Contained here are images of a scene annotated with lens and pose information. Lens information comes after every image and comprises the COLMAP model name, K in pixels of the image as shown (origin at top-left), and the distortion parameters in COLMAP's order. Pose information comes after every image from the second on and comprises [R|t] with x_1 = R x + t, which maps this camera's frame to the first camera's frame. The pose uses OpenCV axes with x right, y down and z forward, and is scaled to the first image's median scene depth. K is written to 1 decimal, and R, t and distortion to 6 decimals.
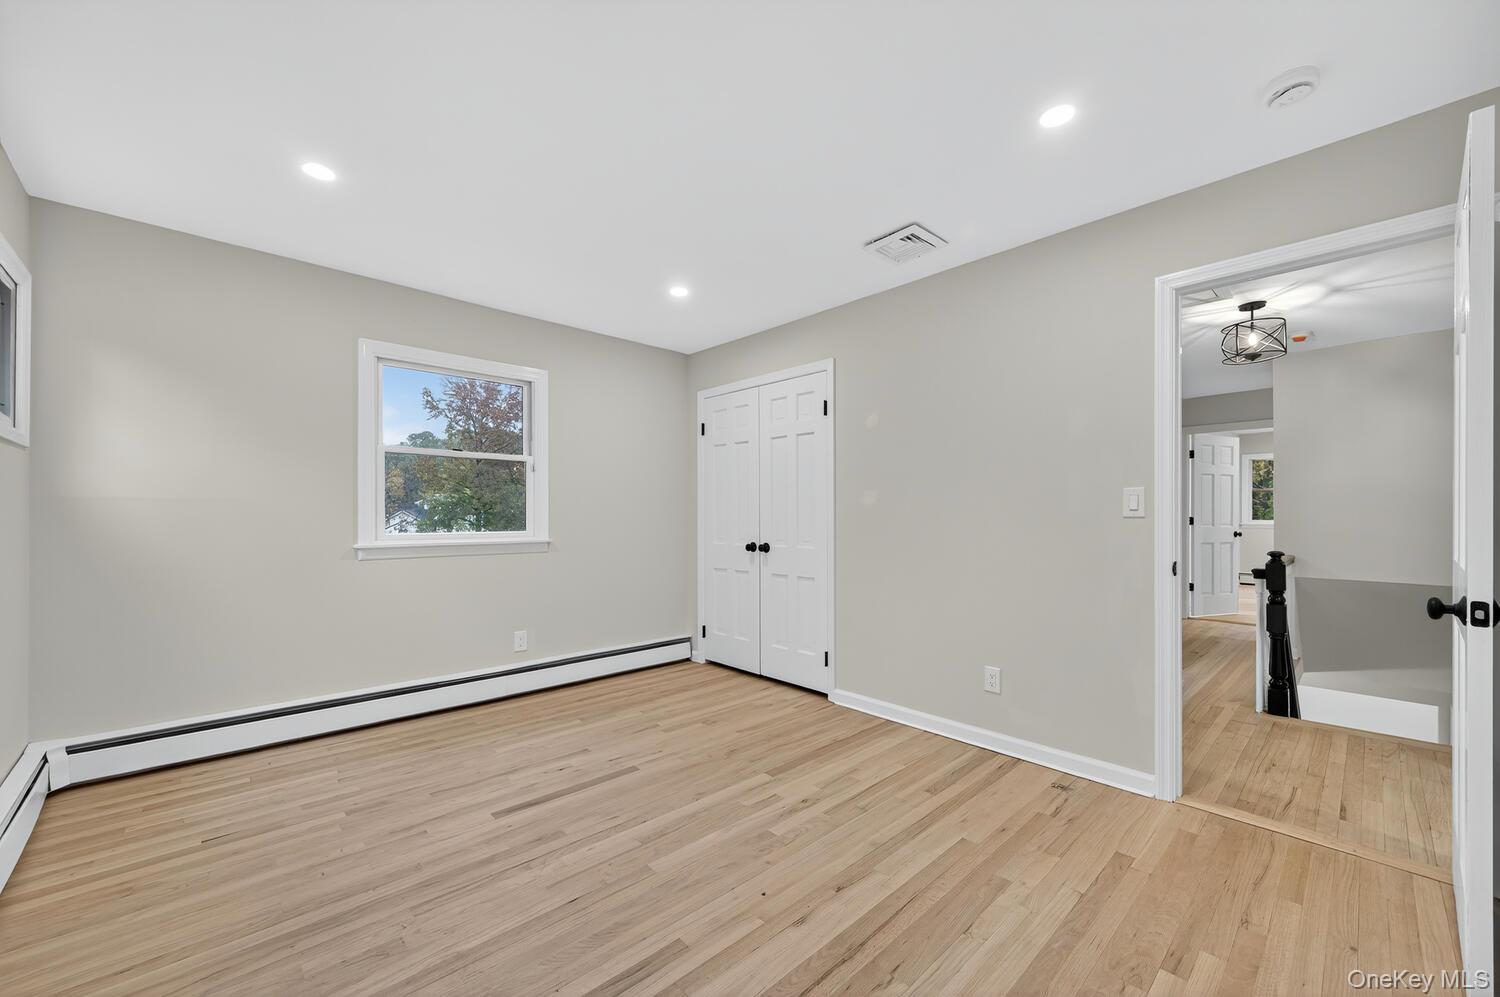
lens RADIAL K [[588.0, 0, 751.0], [0, 588.0, 510.3], [0, 0, 1]] dist [-0.001278, -0.000405]
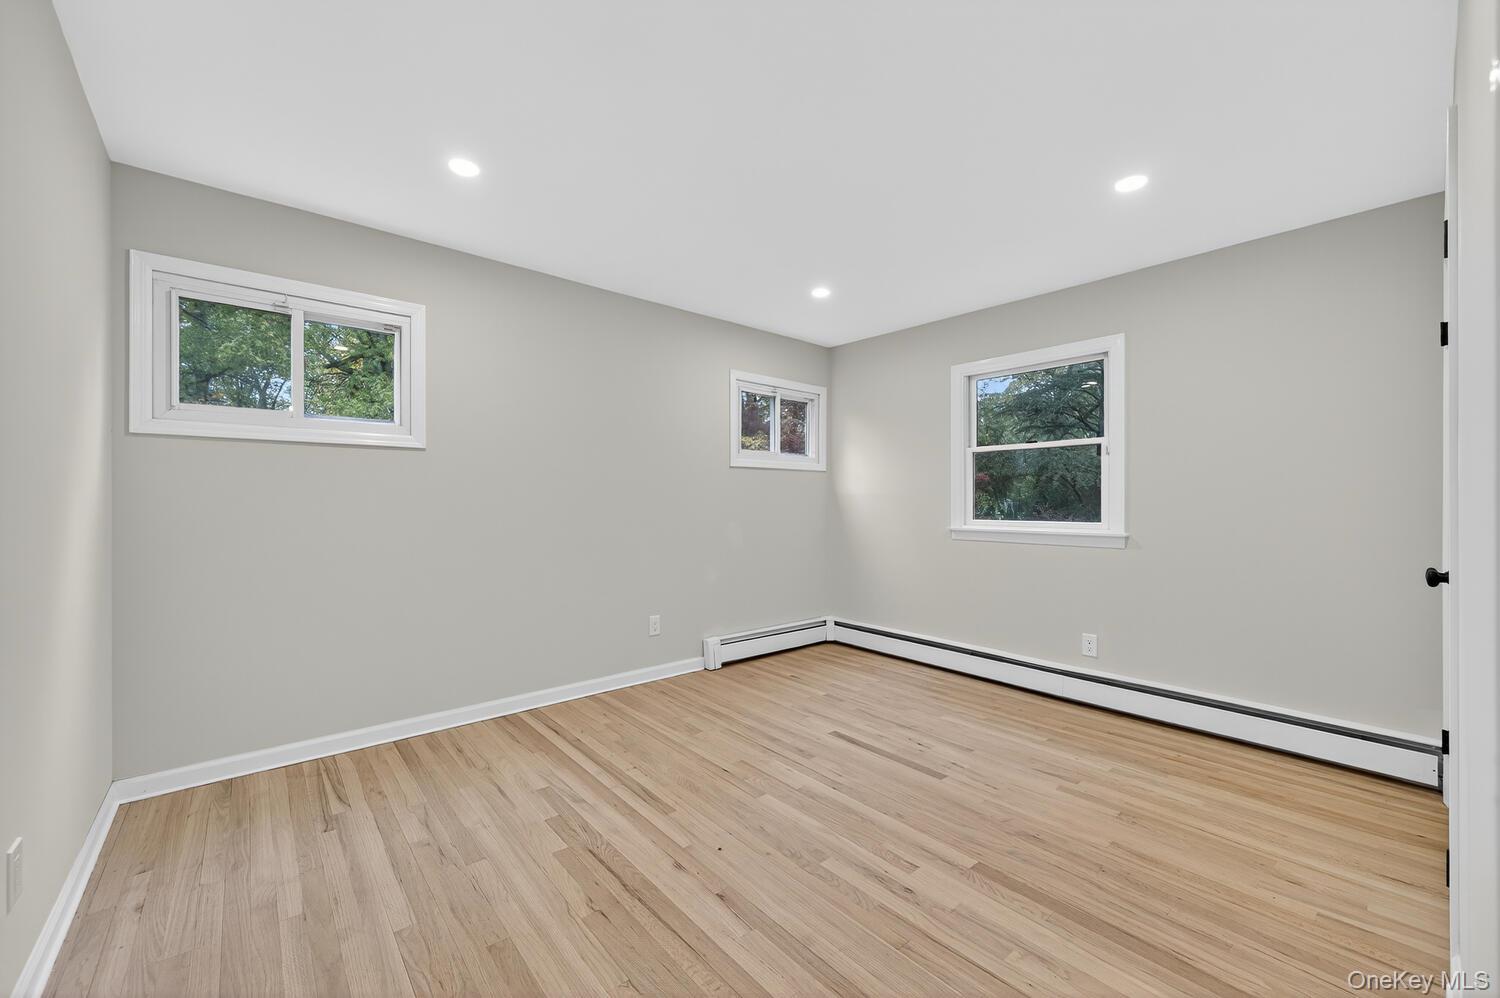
lens RADIAL K [[588.0, 0, 751.0], [0, 588.0, 510.8], [0, 0, 1]] dist [-0.001278, -0.000405]
pose [[-0.046820, 0.014645, -0.998796, 0.731374], [0.001992, 0.999892, 0.014568, 0.004467], [0.998901, -0.001308, -0.046844, 0.735021]]
